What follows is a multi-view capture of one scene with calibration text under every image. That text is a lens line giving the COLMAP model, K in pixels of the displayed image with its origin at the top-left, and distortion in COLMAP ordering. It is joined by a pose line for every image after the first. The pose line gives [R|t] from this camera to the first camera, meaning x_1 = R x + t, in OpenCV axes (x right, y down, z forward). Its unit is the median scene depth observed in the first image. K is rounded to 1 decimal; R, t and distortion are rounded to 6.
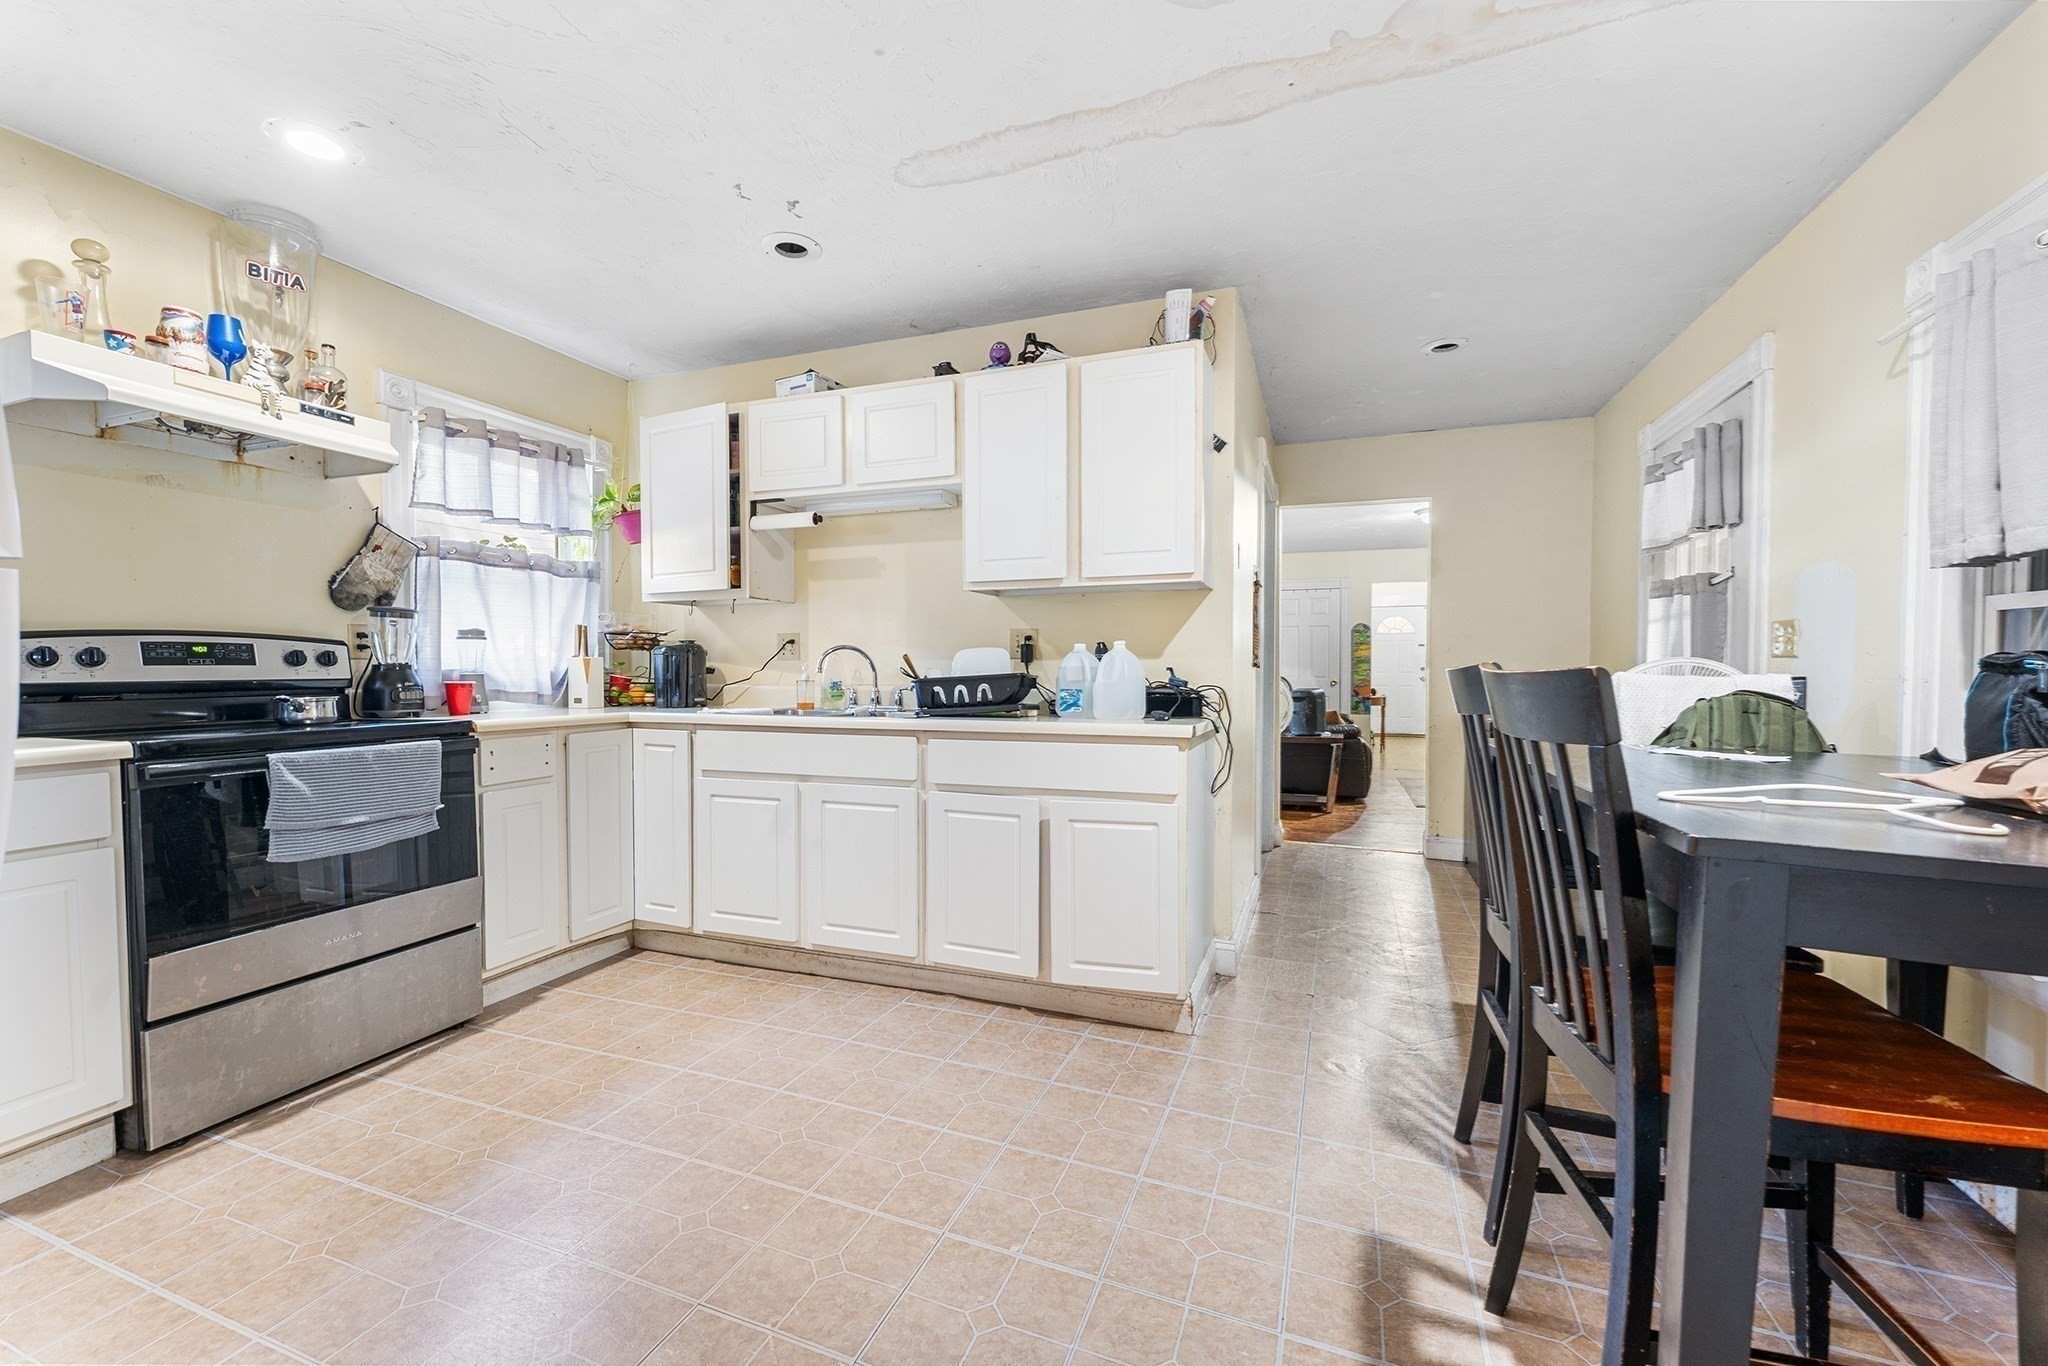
lens RADIAL K [[824.9, 0, 1035.3], [0, 824.9, 683.8], [0, 0, 1]] dist [-0.001308, -0.000194]
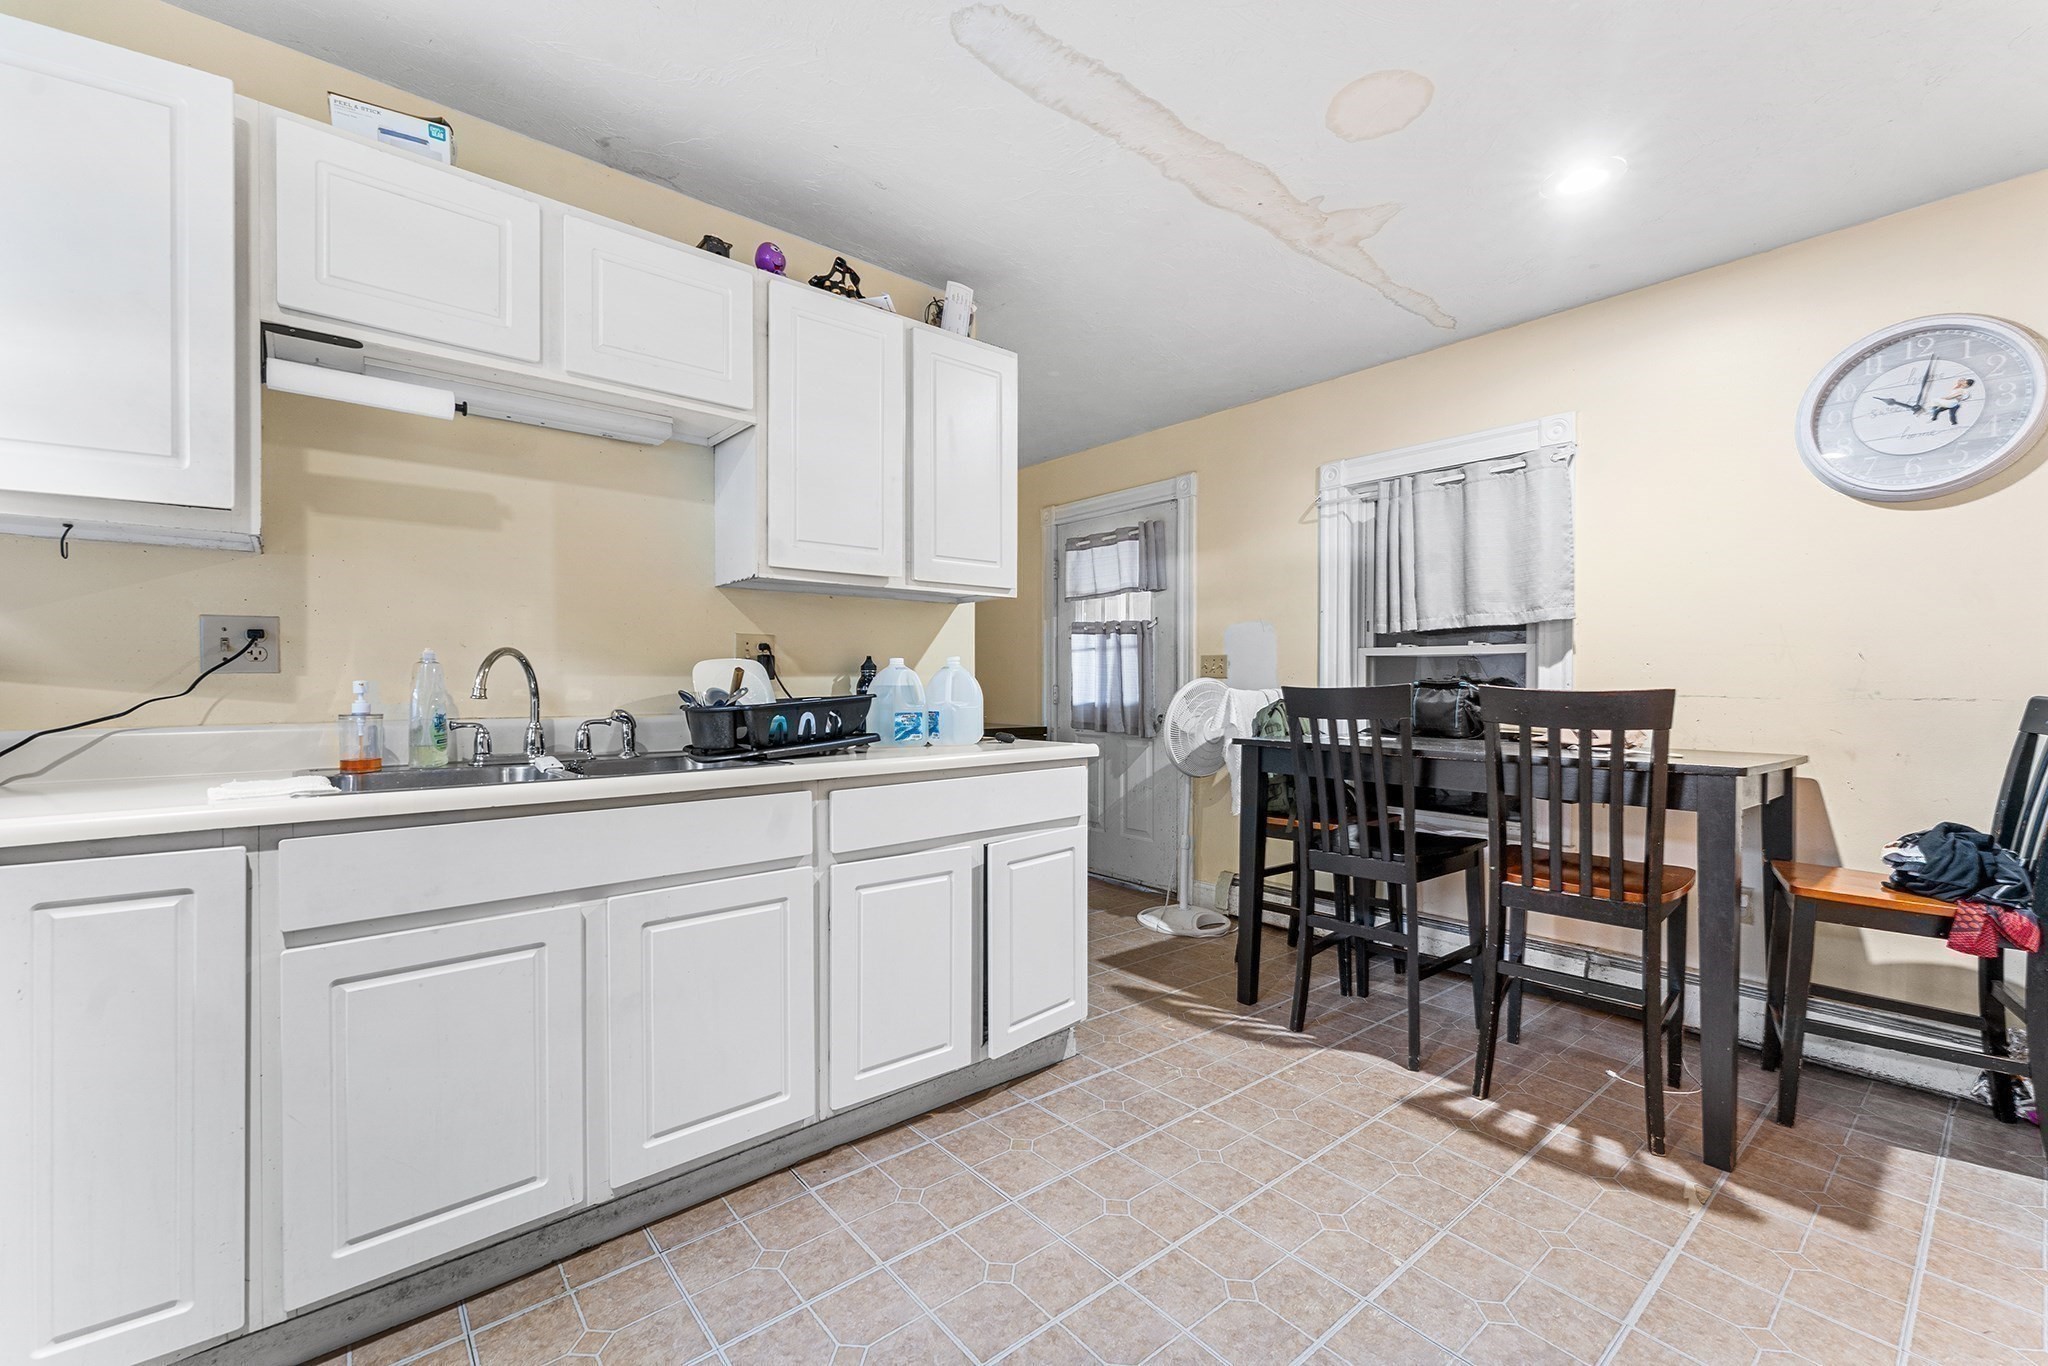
lens RADIAL K [[824.9, 0, 1035.3], [0, 824.9, 683.8], [0, 0, 1]] dist [-0.001308, -0.000194]
pose [[0.494227, -0.003636, 0.869326, -0.618404], [0.015118, 0.999876, -0.004412, -0.017298], [-0.869202, 0.015323, 0.494220, 0.480028]]
